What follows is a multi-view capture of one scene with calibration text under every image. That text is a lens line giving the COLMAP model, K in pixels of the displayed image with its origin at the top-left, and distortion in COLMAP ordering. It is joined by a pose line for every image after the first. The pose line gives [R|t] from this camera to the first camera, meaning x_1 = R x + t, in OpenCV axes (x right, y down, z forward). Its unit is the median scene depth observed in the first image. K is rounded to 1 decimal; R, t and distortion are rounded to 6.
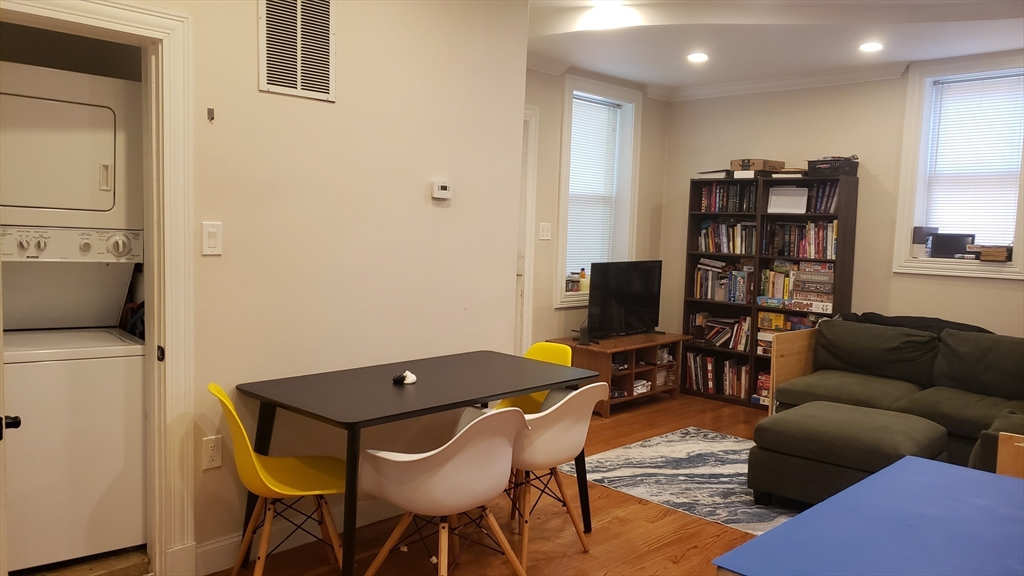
lens RADIAL K [[797.4, 0, 511.5], [0, 797.4, 299.3], [0, 0, 1]] dist [0.071238, -0.117755]
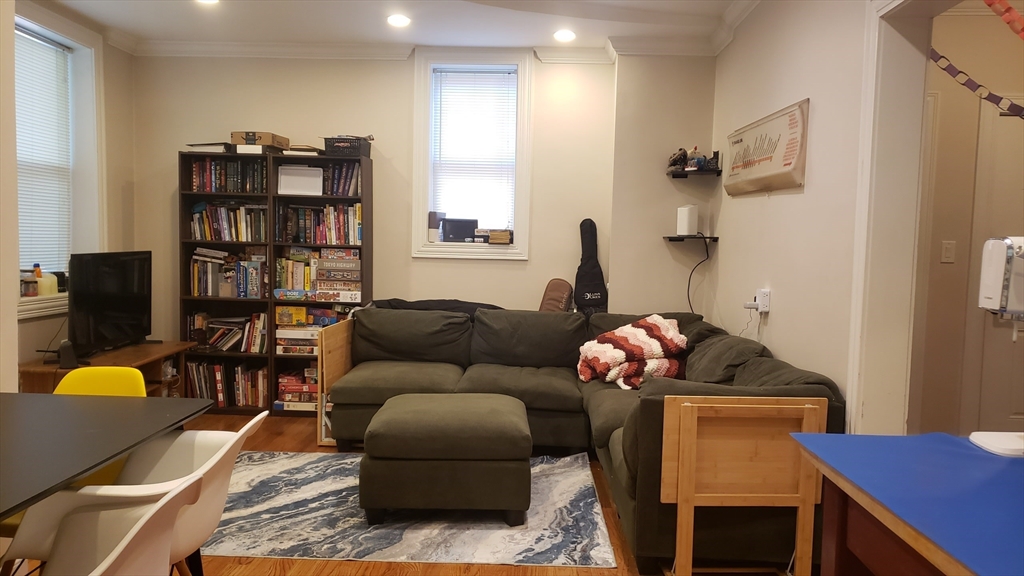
lens RADIAL K [[797.4, 0, 511.5], [0, 797.4, 299.3], [0, 0, 1]] dist [0.071238, -0.117755]
pose [[0.730945, -0.060138, 0.679782, -0.103746], [0.060798, 0.997887, 0.022906, 0.003180], [-0.679723, 0.024587, 0.733057, 0.180806]]
